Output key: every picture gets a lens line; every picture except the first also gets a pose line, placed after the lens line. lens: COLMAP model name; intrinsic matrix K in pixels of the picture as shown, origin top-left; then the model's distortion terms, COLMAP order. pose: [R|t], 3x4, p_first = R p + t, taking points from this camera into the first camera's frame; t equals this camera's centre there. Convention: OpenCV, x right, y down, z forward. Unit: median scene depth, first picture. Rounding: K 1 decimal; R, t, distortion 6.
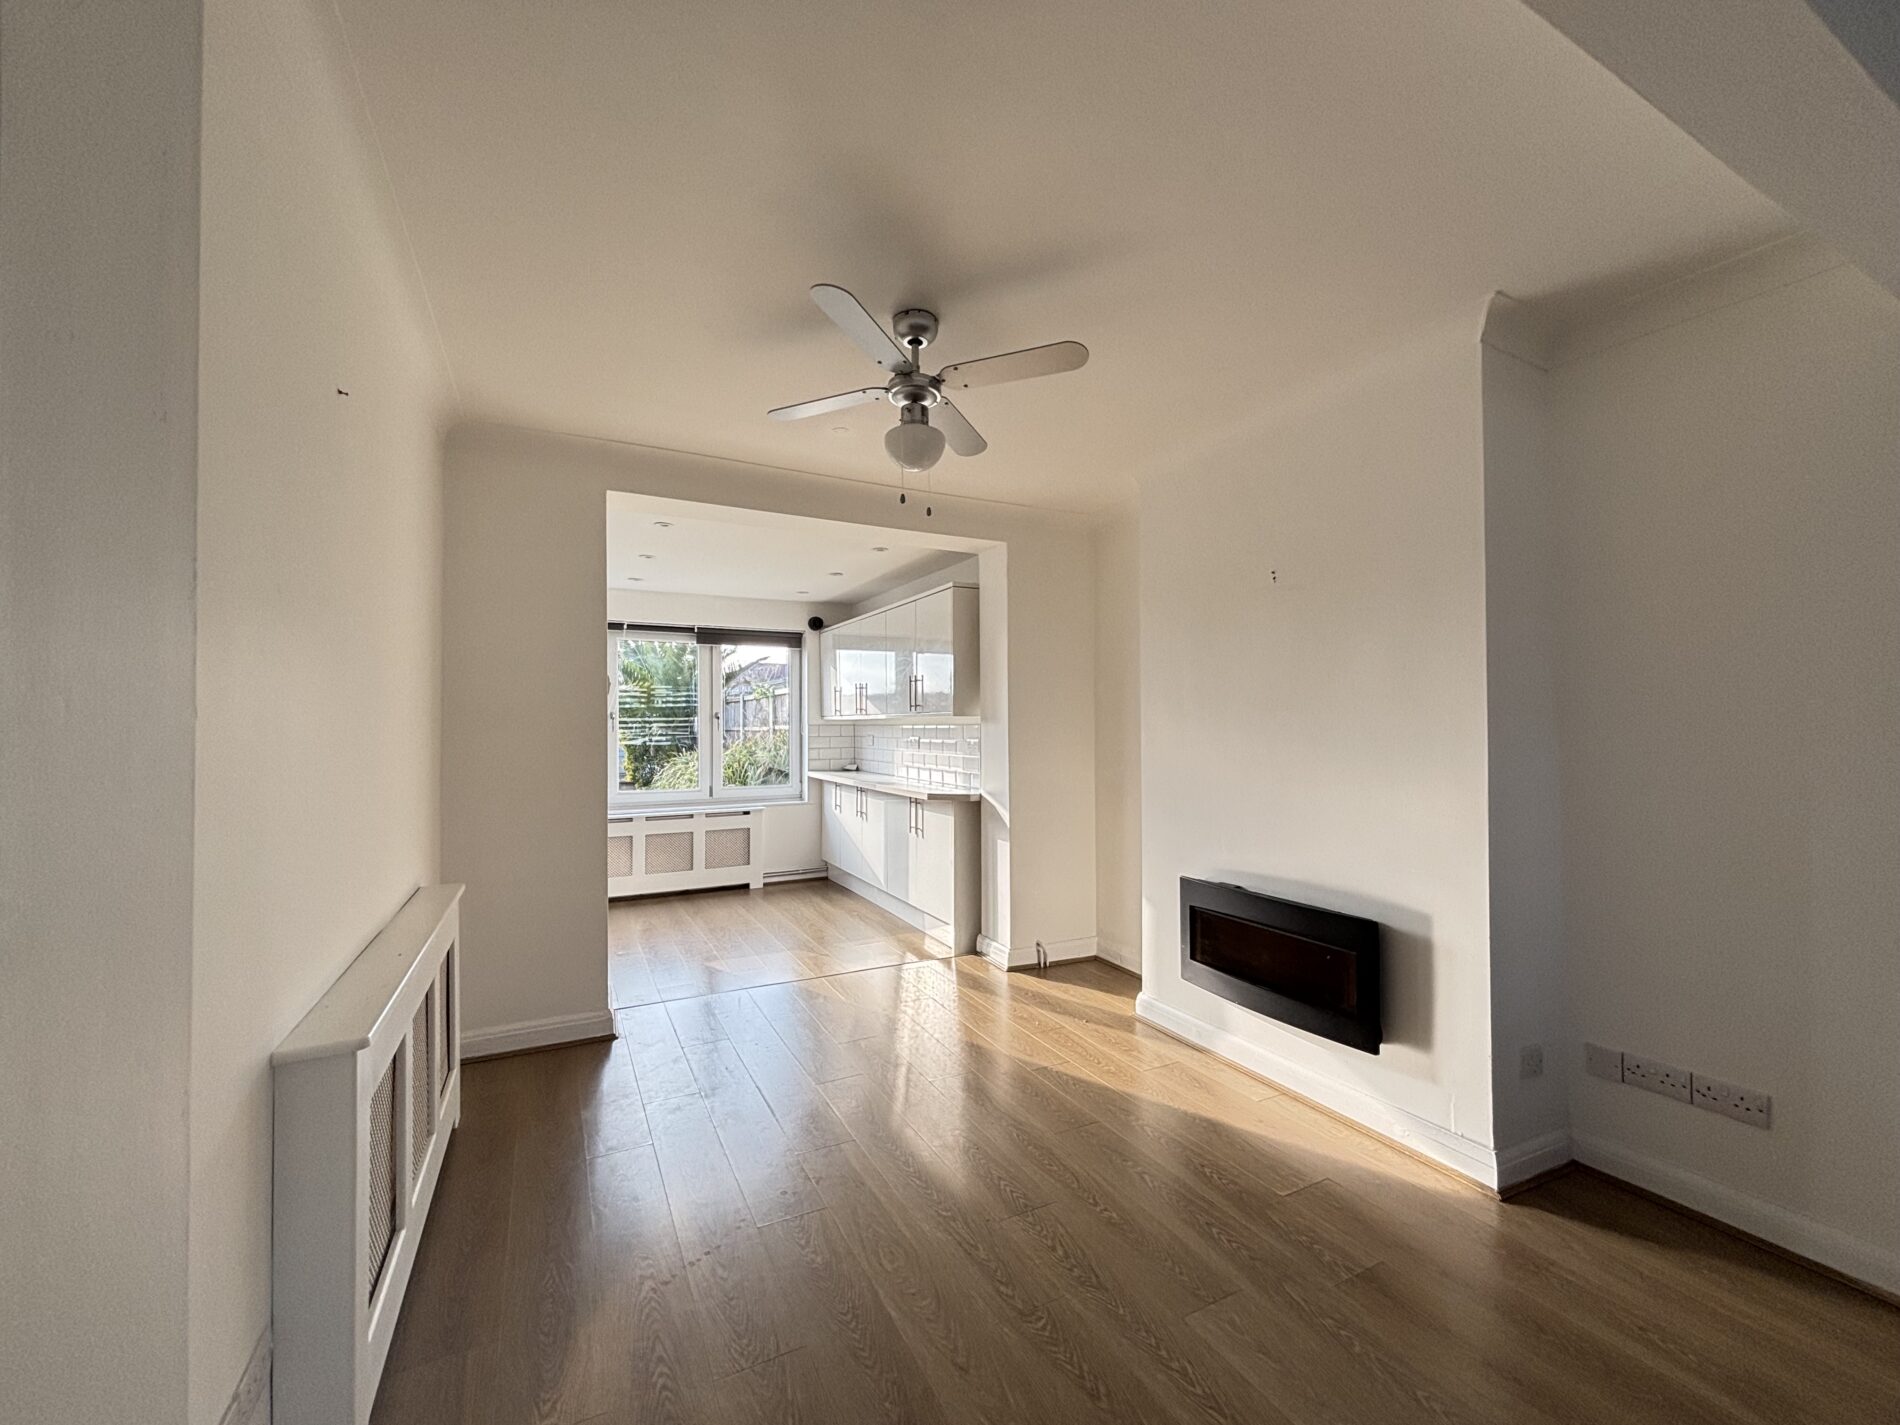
lens RADIAL K [[776.5, 0, 950.0], [0, 776.5, 712.5], [0, 0, 1]] dist [0.017452, -0.000133]
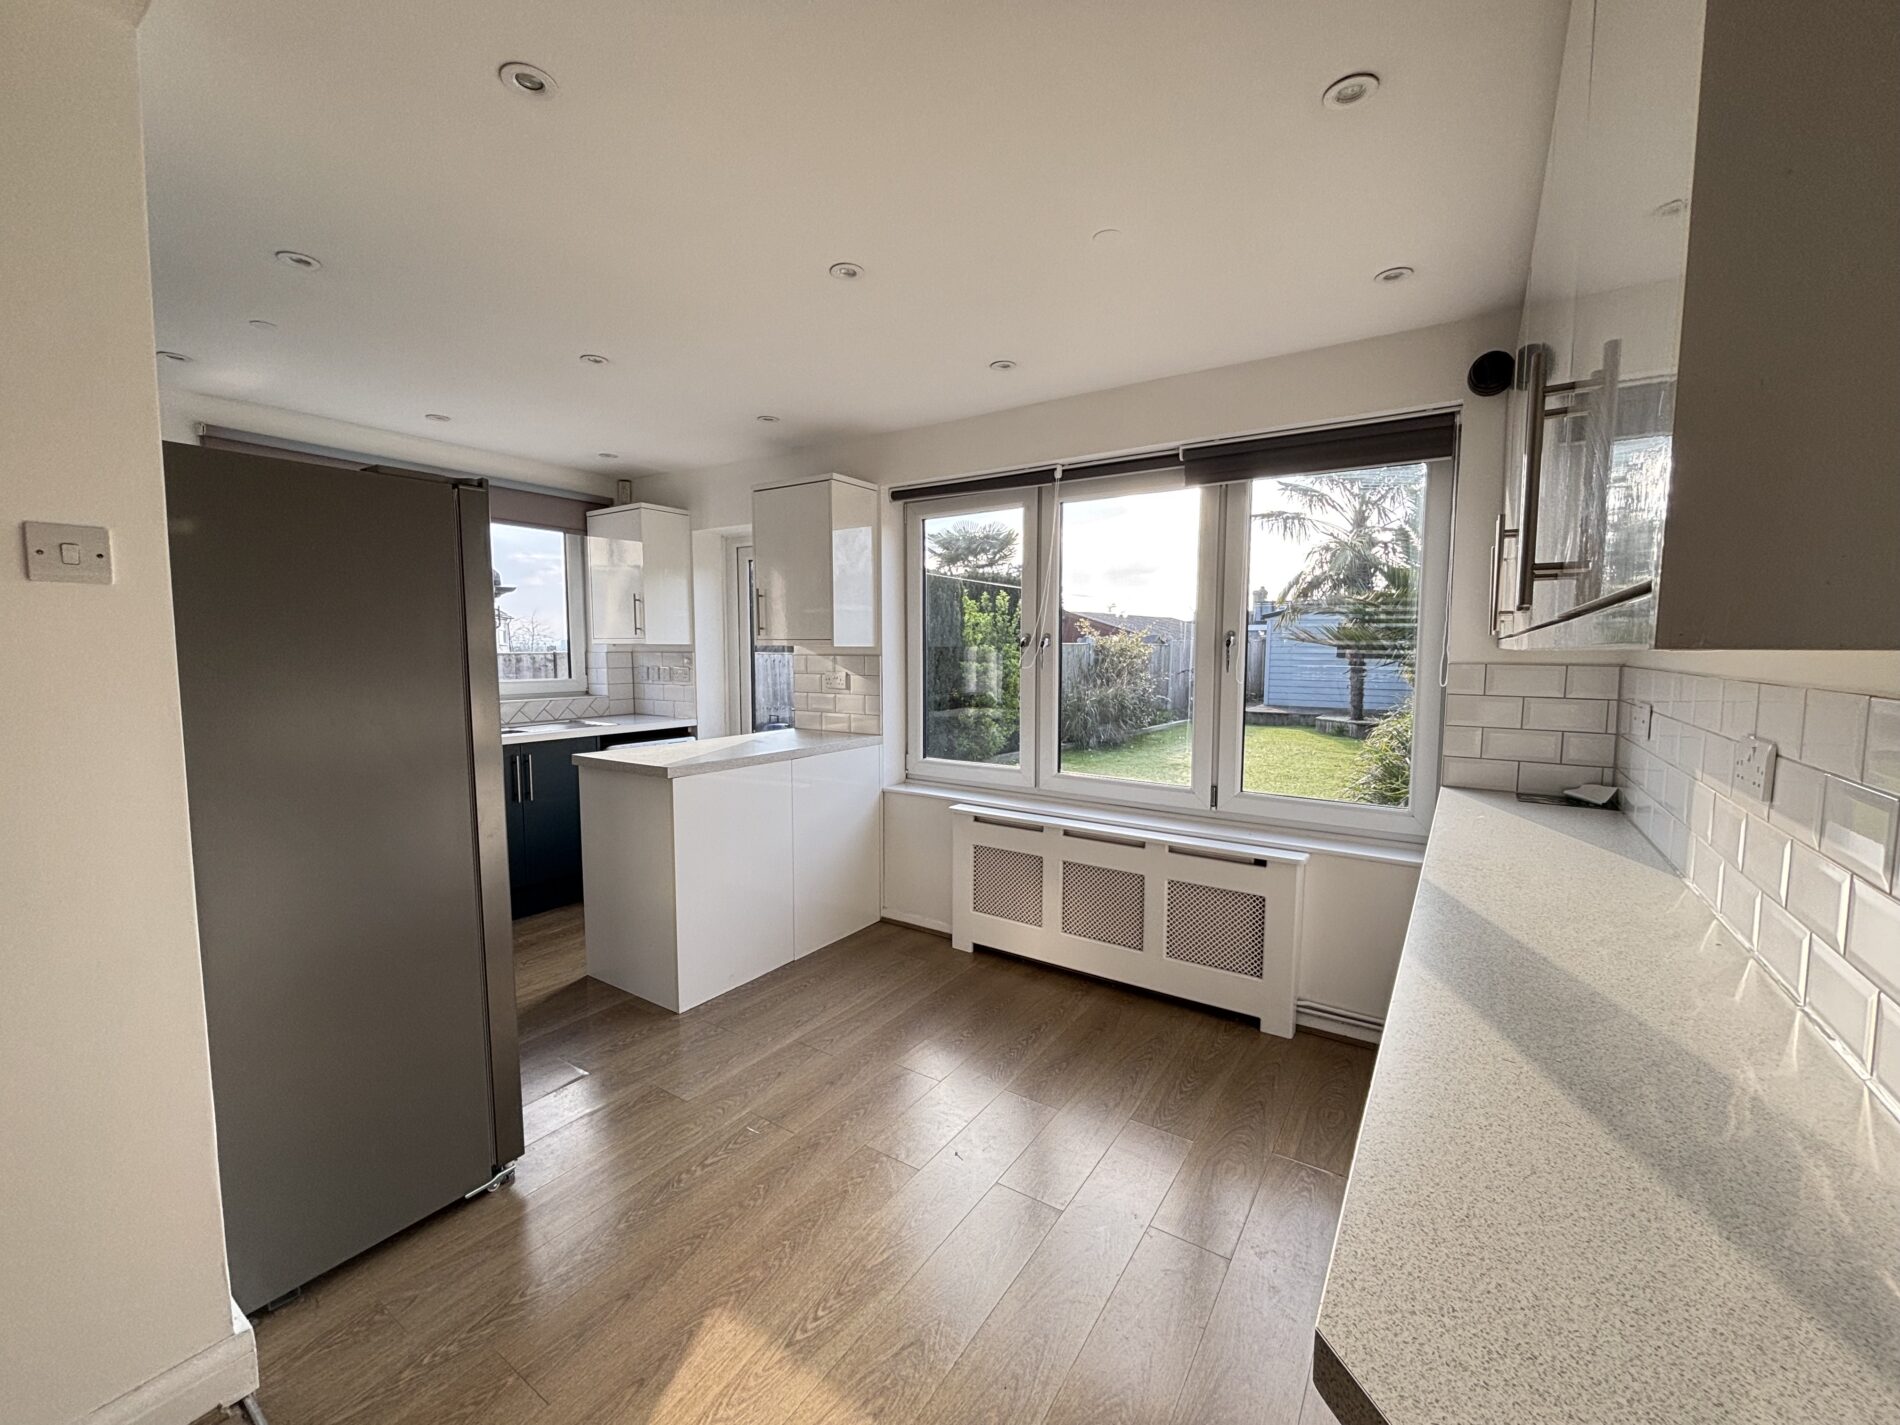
lens RADIAL K [[776.5, 0, 950.0], [0, 776.5, 712.5], [0, 0, 1]] dist [0.017452, -0.000133]
pose [[0.487027, 0.080749, -0.869646, 0.031313], [0.007249, 0.995309, 0.096476, 0.001823], [0.873357, -0.053290, 0.484157, 0.665833]]
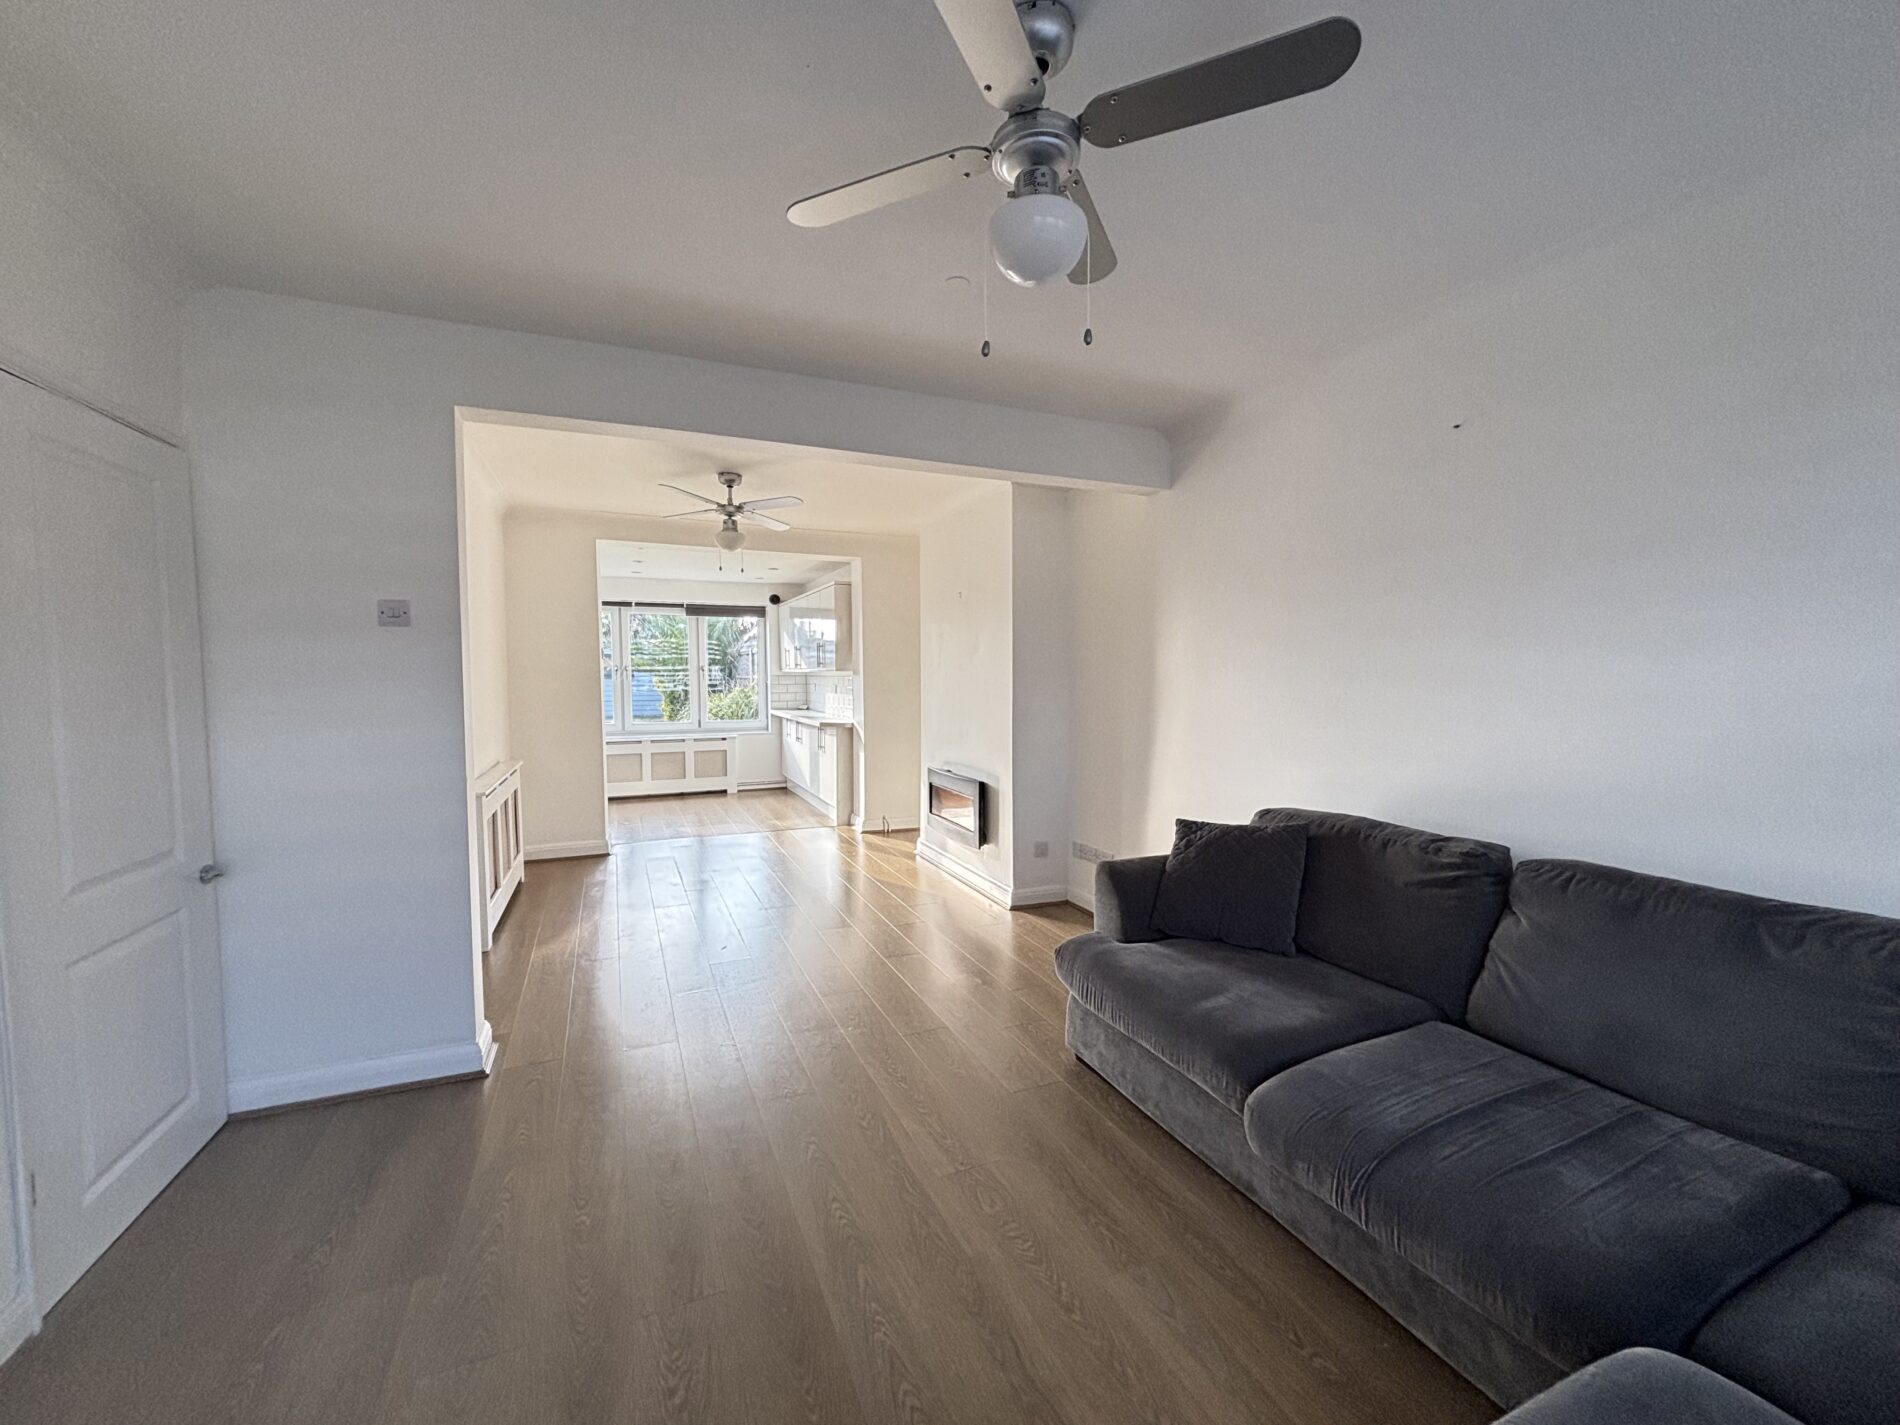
lens RADIAL K [[776.5, 0, 950.0], [0, 776.5, 712.5], [0, 0, 1]] dist [0.017452, -0.000133]
pose [[0.997844, 0.006465, -0.065316, 0.238494], [-0.001940, 0.997607, 0.069109, -0.014727], [0.065607, -0.068834, 0.995469, -0.359743]]
